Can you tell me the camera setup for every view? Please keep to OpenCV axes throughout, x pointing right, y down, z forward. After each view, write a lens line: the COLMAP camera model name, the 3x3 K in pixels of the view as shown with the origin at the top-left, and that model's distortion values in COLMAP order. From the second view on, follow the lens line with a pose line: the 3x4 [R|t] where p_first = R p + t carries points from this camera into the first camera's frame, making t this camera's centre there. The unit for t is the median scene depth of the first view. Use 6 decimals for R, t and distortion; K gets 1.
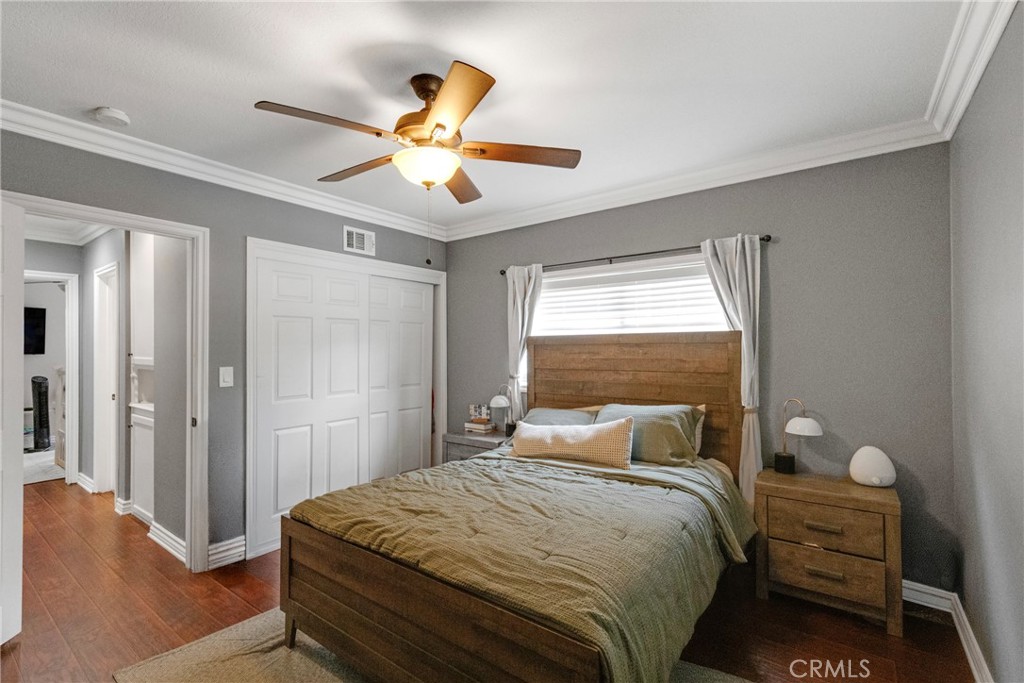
lens RADIAL K [[462.4, 0, 505.3], [0, 462.4, 343.1], [0, 0, 1]] dist [0.002867, 0.000148]
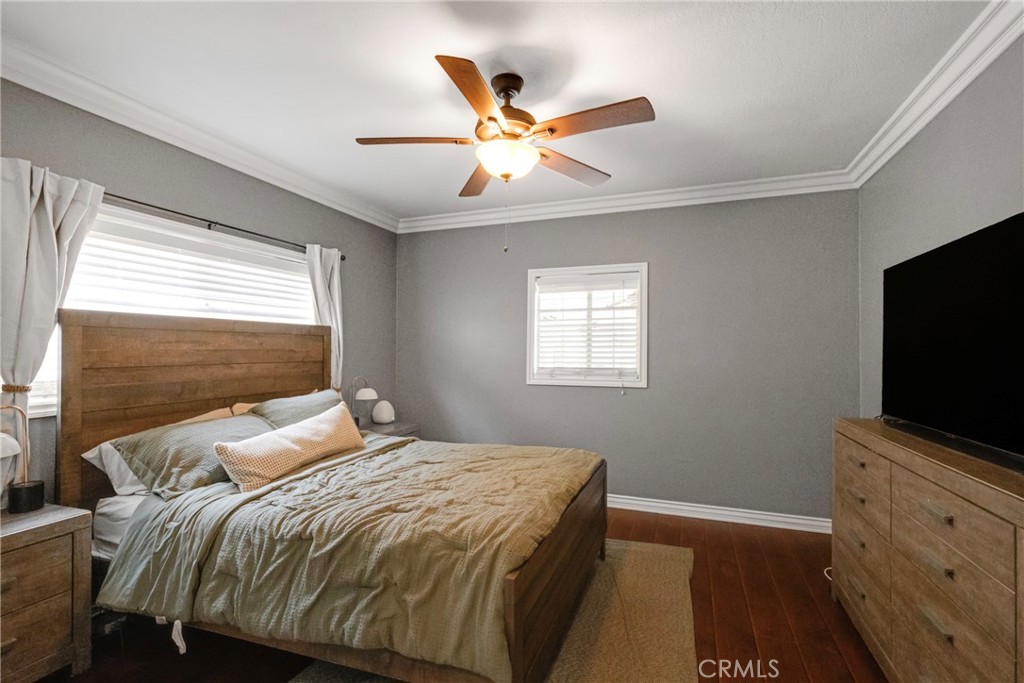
lens RADIAL K [[462.0, 0, 514.0], [0, 462.0, 351.3], [0, 0, 1]] dist [0.001906, 0.000123]
pose [[-0.289198, 0.000187, 0.957269, -0.703257], [-0.014141, 0.999890, -0.004467, 0.033248], [-0.957165, -0.014829, -0.289163, 0.756738]]
